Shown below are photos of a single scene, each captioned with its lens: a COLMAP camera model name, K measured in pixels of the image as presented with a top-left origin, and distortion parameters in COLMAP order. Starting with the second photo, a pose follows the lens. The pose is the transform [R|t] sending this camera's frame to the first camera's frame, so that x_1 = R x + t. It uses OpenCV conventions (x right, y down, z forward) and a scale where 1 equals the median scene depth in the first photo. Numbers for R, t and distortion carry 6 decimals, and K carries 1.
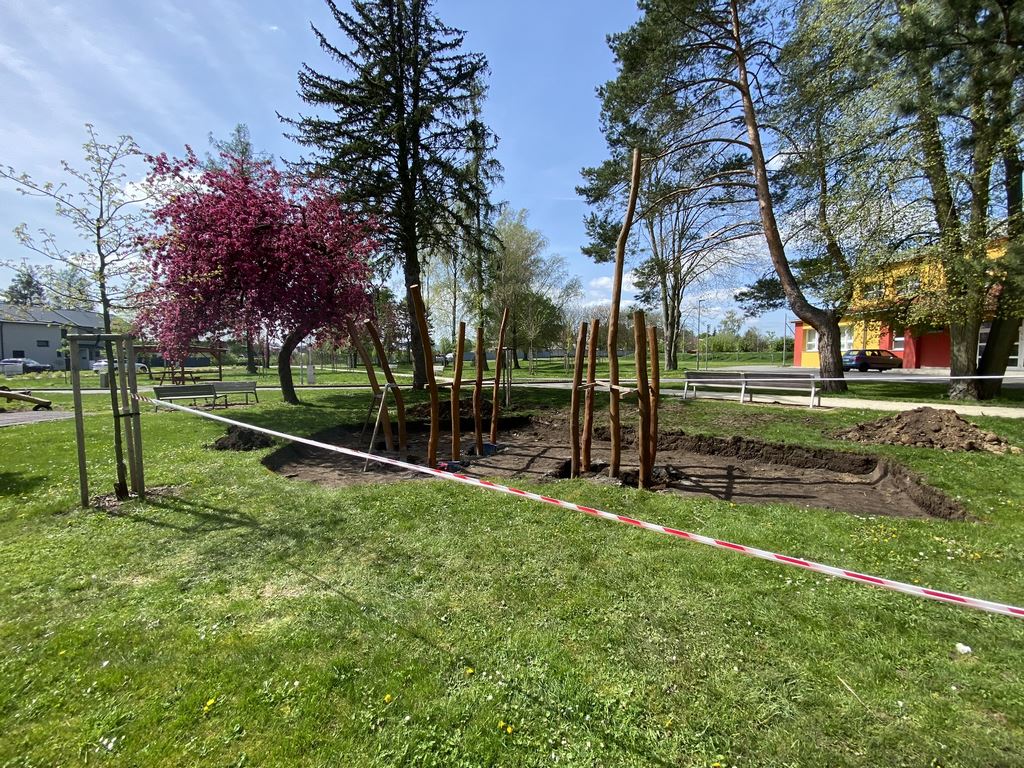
lens RADIAL K [[407.9, 0, 519.5], [0, 407.9, 375.7], [0, 0, 1]] dist [-0.034014, 0.000414]
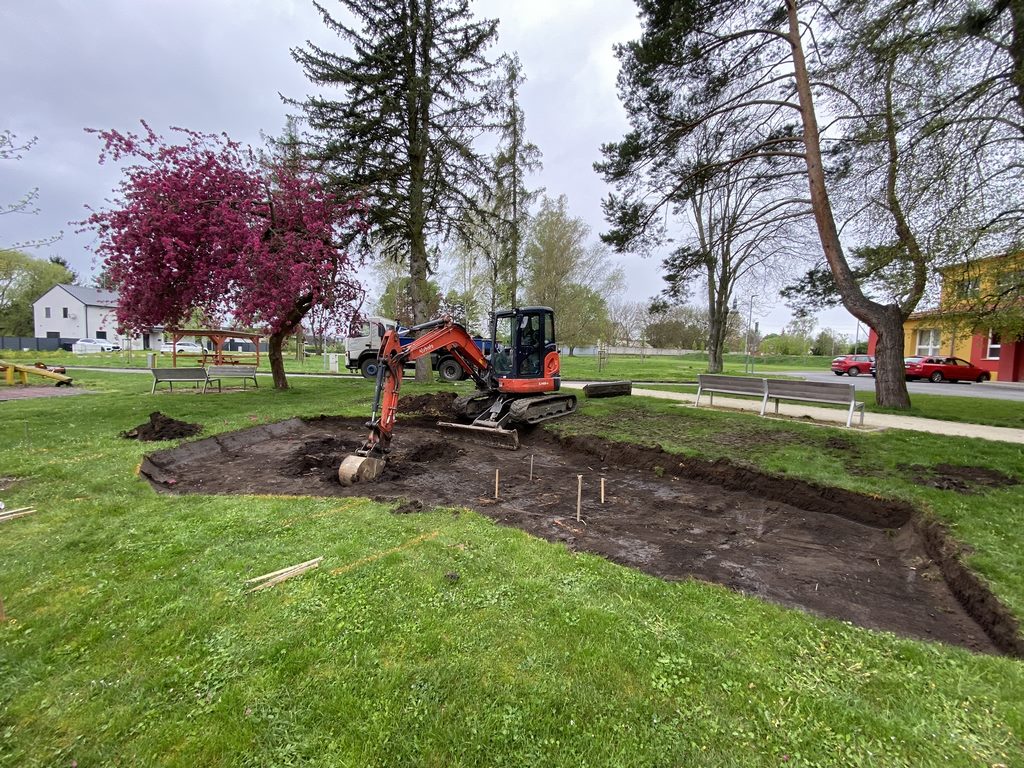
lens RADIAL K [[407.9, 0, 507.2], [0, 407.9, 383.6], [0, 0, 1]] dist [-0.034014, 0.000414]
pose [[0.990316, 0.044472, -0.131516, 0.086799], [-0.039756, 0.998476, 0.038272, -0.005725], [0.133018, -0.032673, 0.990575, 0.066883]]
